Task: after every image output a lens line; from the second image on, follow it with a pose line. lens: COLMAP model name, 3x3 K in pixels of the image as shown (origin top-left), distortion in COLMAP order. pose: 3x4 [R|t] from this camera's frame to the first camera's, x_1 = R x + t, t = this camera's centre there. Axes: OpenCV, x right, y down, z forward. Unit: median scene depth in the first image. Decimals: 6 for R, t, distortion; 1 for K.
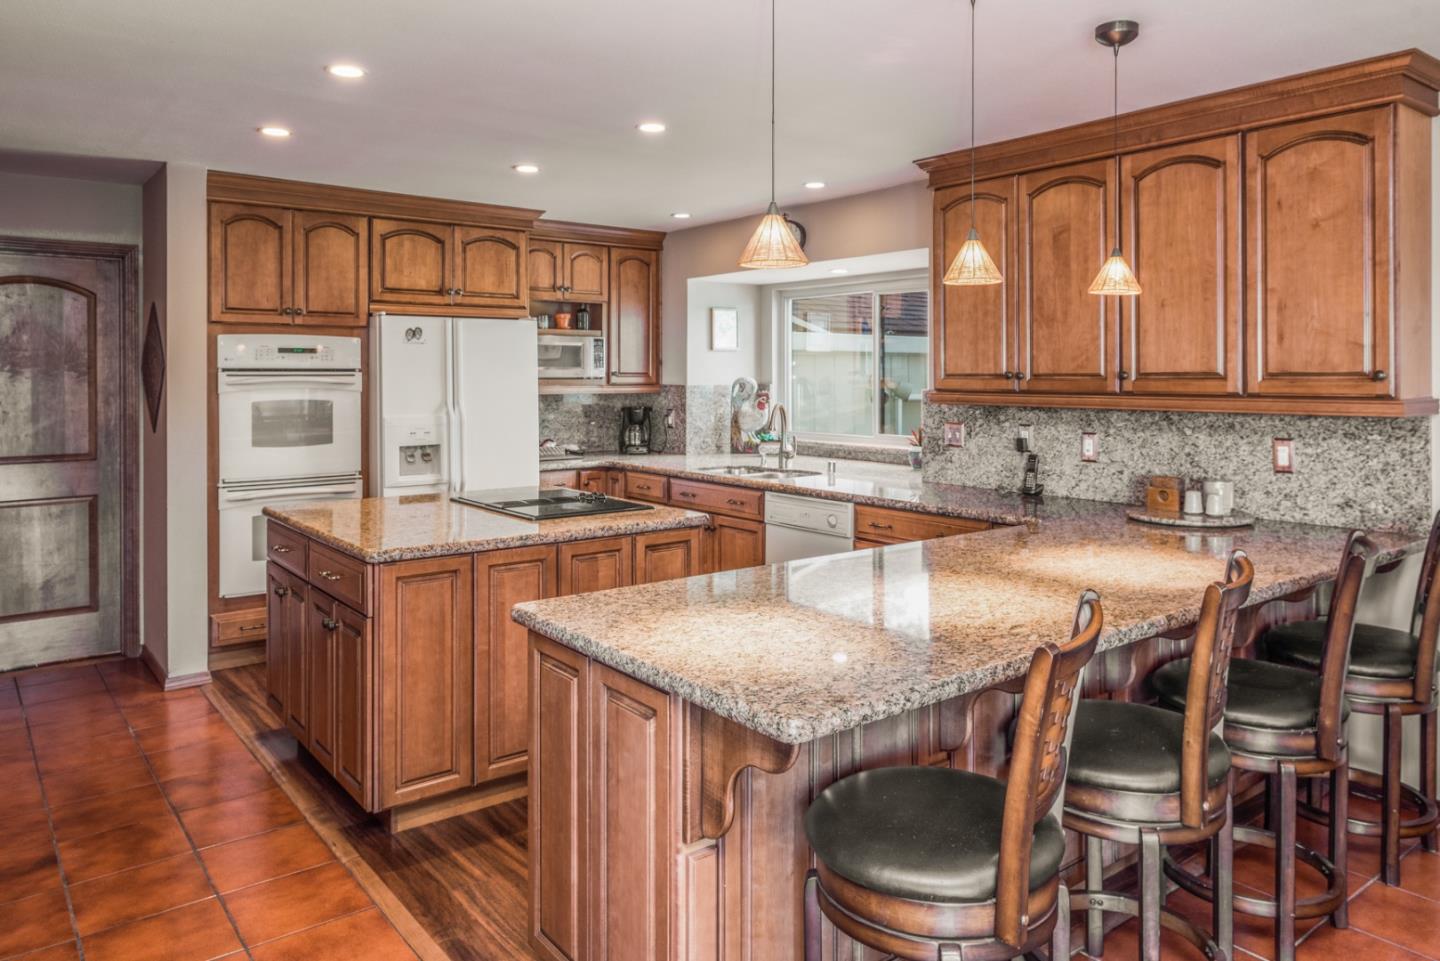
lens RADIAL K [[975.0, 0, 722.6], [0, 975.0, 406.6], [0, 0, 1]] dist [0.004548, 0.000553]
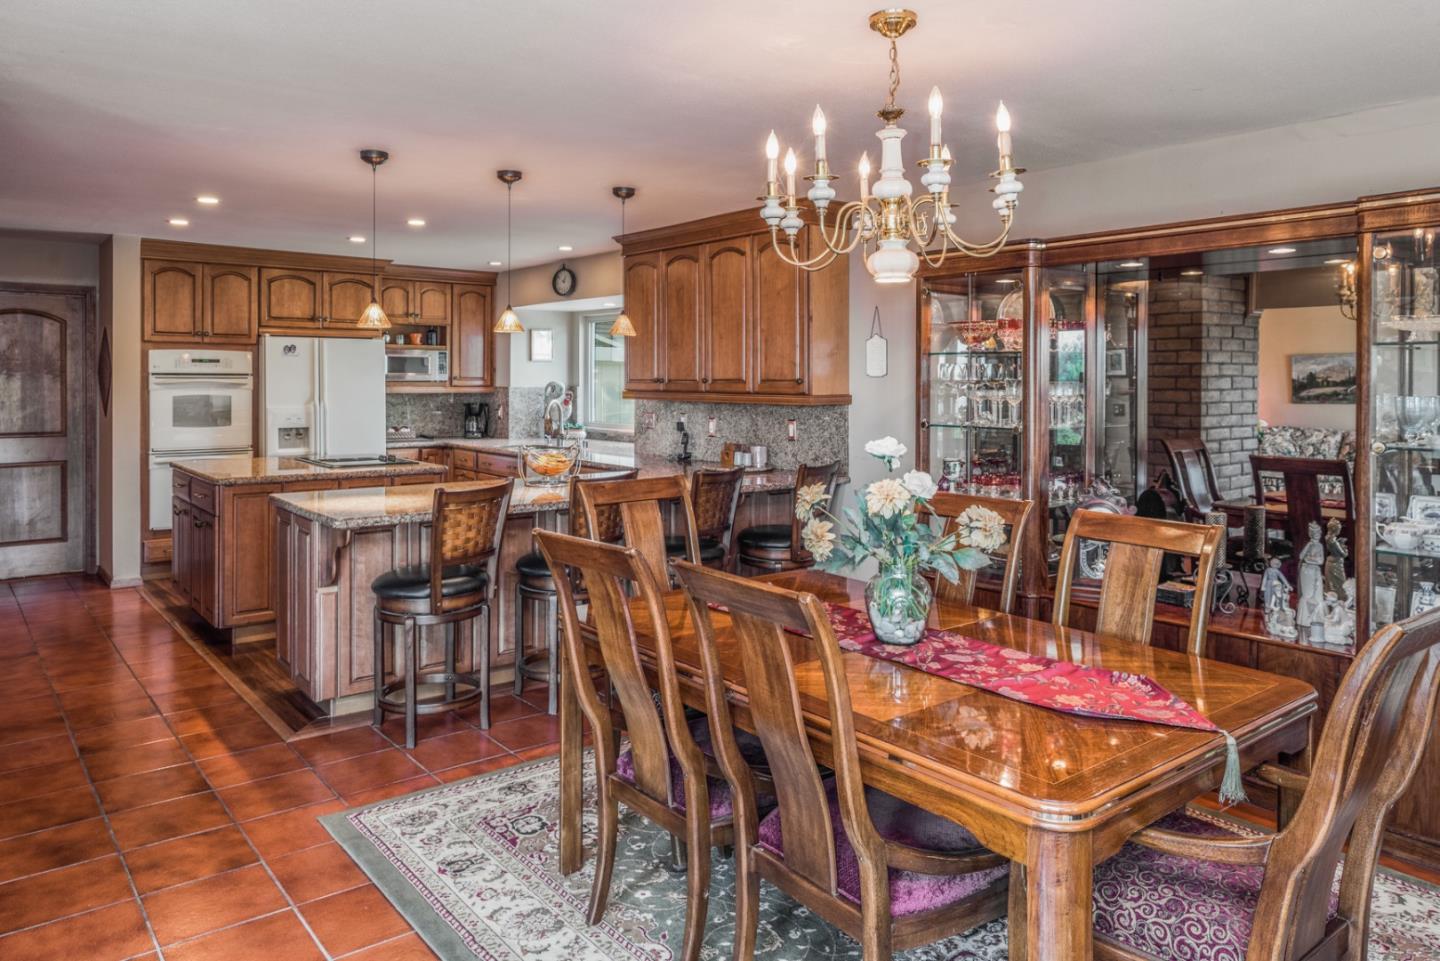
lens RADIAL K [[996.0, 0, 728.6], [0, 996.0, 416.1], [0, 0, 1]] dist [0.006534, -0.002282]
pose [[0.999978, 0.005080, 0.004305, 0.322556], [-0.005093, 0.999983, 0.002979, 0.015568], [-0.004290, -0.003001, 0.999986, -0.466303]]
